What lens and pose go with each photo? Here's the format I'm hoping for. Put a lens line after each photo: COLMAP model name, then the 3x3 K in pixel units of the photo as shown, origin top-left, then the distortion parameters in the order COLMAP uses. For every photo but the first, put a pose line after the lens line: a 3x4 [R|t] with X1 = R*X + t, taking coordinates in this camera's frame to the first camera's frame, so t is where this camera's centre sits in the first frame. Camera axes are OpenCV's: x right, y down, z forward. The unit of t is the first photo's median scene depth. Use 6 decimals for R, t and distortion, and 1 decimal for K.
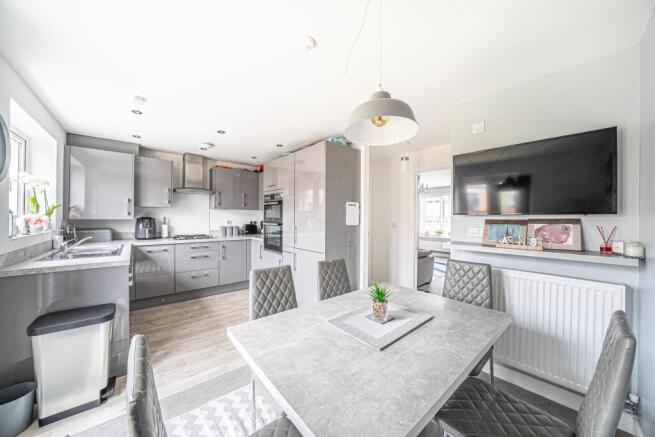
lens RADIAL K [[227.7, 0, 325.9], [0, 227.7, 216.7], [0, 0, 1]] dist [-0.002423, -0.000118]
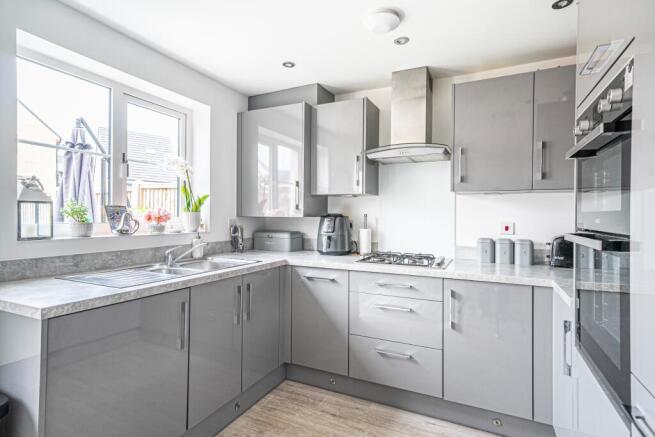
lens RADIAL K [[347.5, 0, 326.5], [0, 347.5, 216.2], [0, 0, 1]] dist [0.002495, 0.000027]
pose [[0.407584, -0.003055, -0.913163, -0.031947], [-0.008747, 0.999935, -0.007249, 0.013612], [0.913126, 0.010942, 0.407531, 0.625563]]
